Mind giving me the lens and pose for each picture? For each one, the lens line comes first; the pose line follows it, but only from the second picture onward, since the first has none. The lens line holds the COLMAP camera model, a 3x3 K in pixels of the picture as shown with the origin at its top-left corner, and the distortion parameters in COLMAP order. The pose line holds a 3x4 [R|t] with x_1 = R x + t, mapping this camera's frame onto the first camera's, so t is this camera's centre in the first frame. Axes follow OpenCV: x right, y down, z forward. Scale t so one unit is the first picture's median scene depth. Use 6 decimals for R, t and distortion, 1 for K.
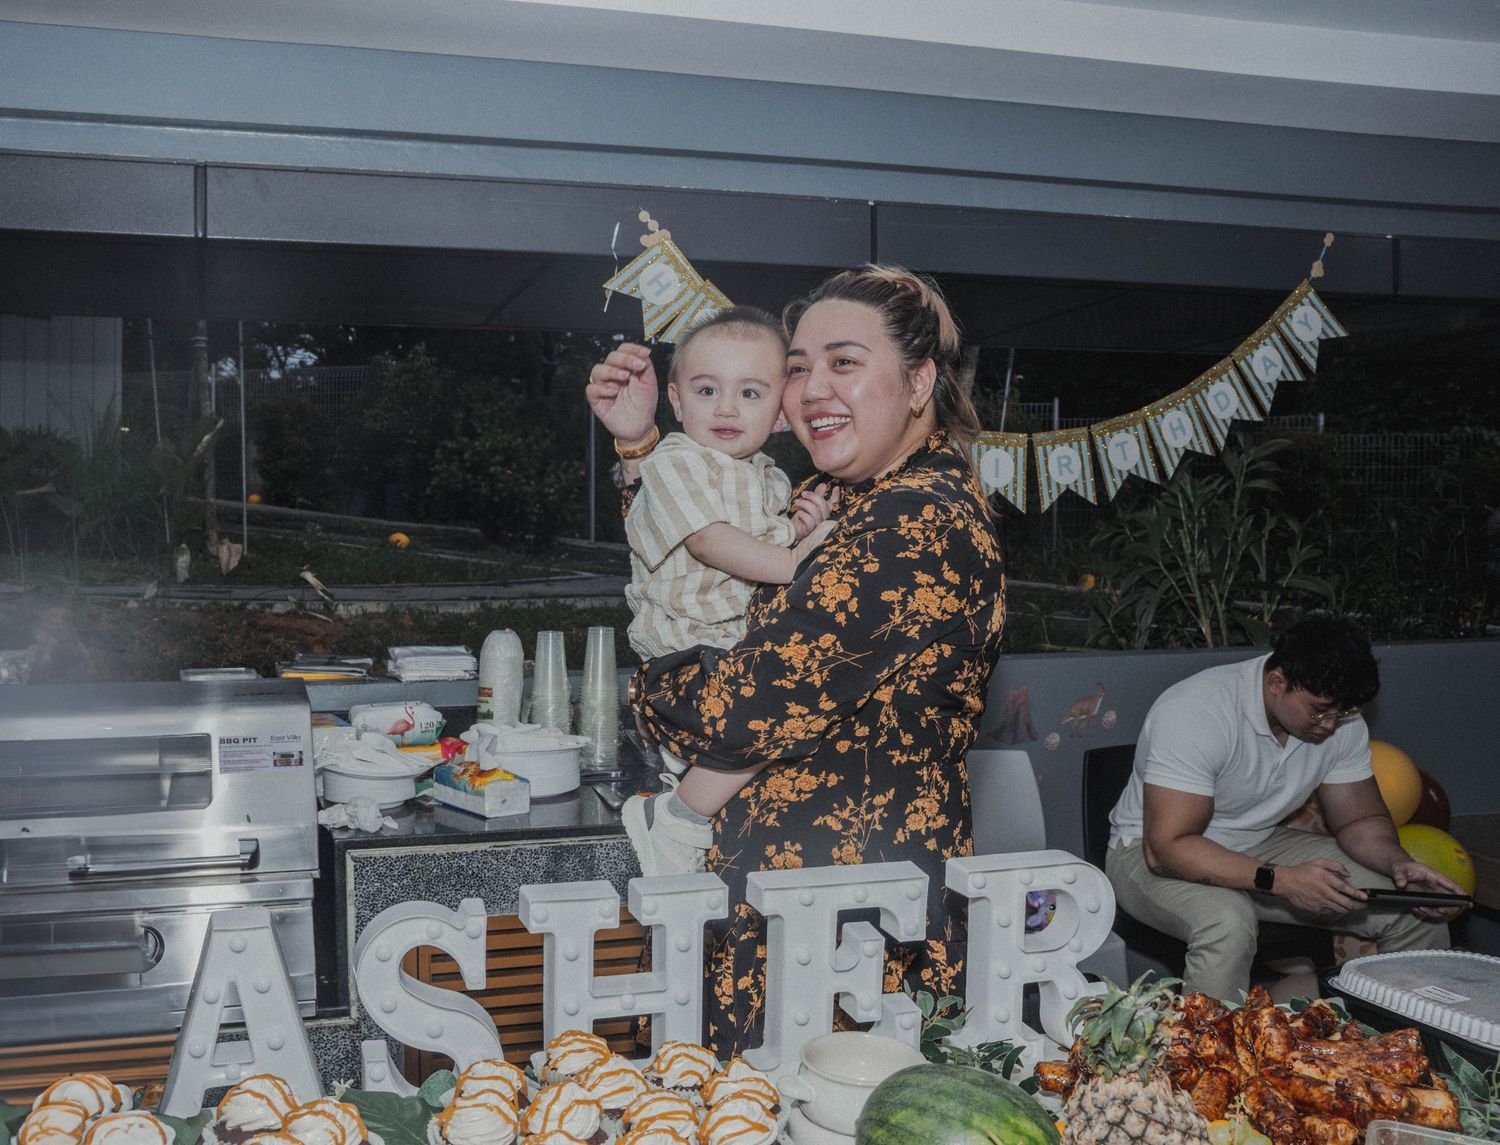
lens RADIAL K [[1528.9, 0, 752.1], [0, 1528.9, 581.8], [0, 0, 1]] dist [-0.026757, 0.000000]
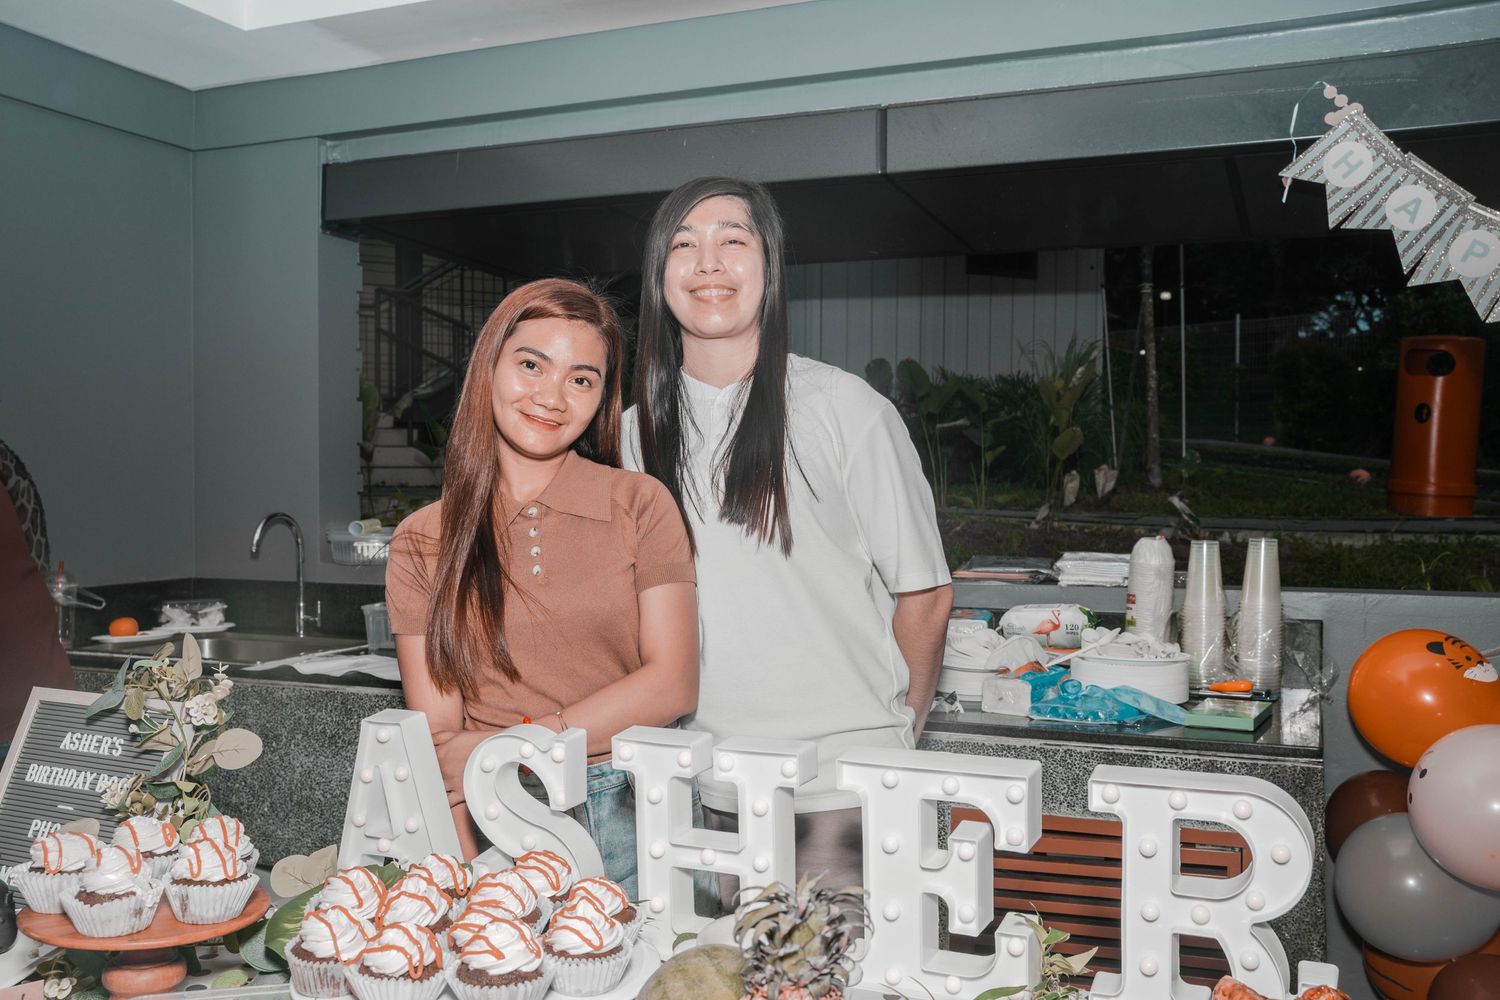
lens RADIAL K [[1431.7, 0, 750.7], [0, 1431.7, 496.2], [0, 0, 1]] dist [0.064363, 0.000000]
pose [[0.790000, 0.017380, -0.612860, 0.194972], [-0.027520, 0.999596, -0.007126, 0.018371], [0.612489, 0.022496, 0.790159, 0.106370]]
